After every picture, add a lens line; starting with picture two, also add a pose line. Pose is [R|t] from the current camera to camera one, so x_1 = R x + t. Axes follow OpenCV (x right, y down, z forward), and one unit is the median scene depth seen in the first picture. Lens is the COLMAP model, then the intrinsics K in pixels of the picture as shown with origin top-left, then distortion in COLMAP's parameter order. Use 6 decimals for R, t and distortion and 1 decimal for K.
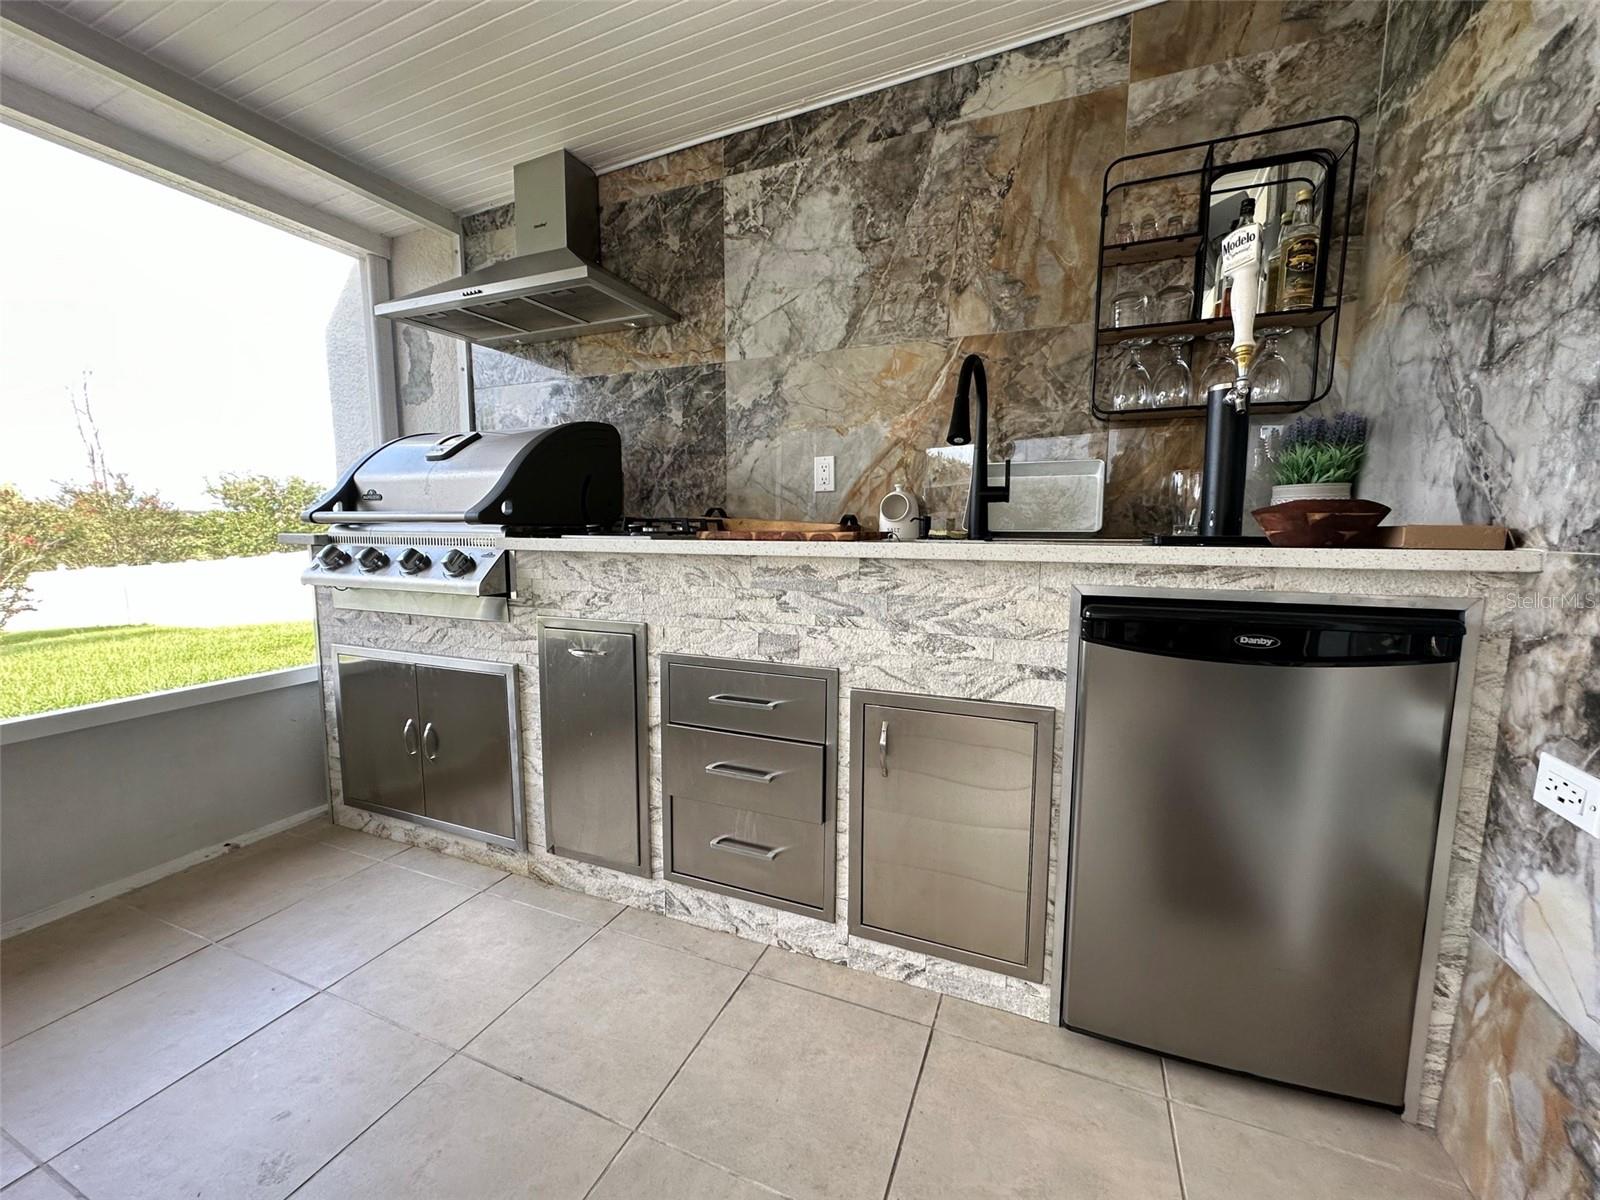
lens RADIAL K [[639.0, 0, 799.9], [0, 639.0, 598.3], [0, 0, 1]] dist [-0.002539, 0.001002]
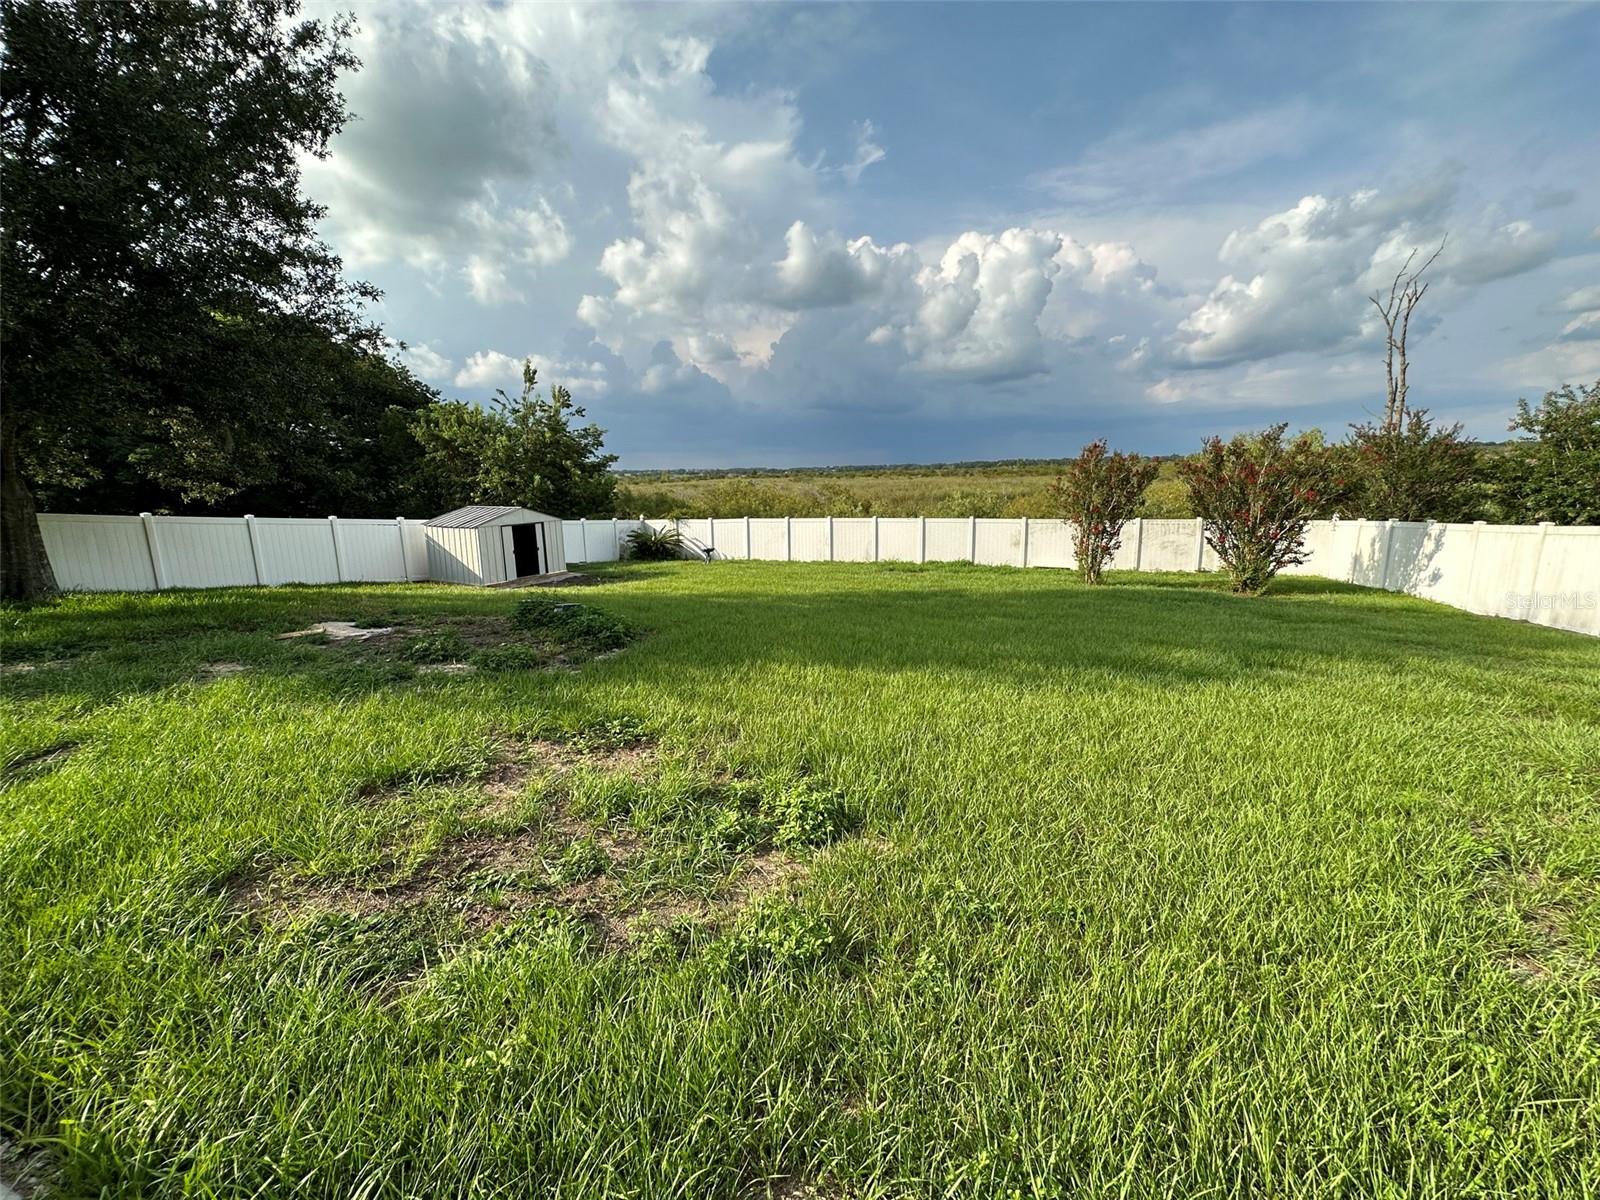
lens RADIAL K [[639.0, 0, 796.1], [0, 639.0, 598.4], [0, 0, 1]] dist [-0.002539, 0.001002]
pose [[0.008802, 0.187162, -0.982290, -1.949583], [-0.087662, 0.978690, 0.185690, -0.379599], [0.996111, 0.084475, 0.025021, 1.754327]]
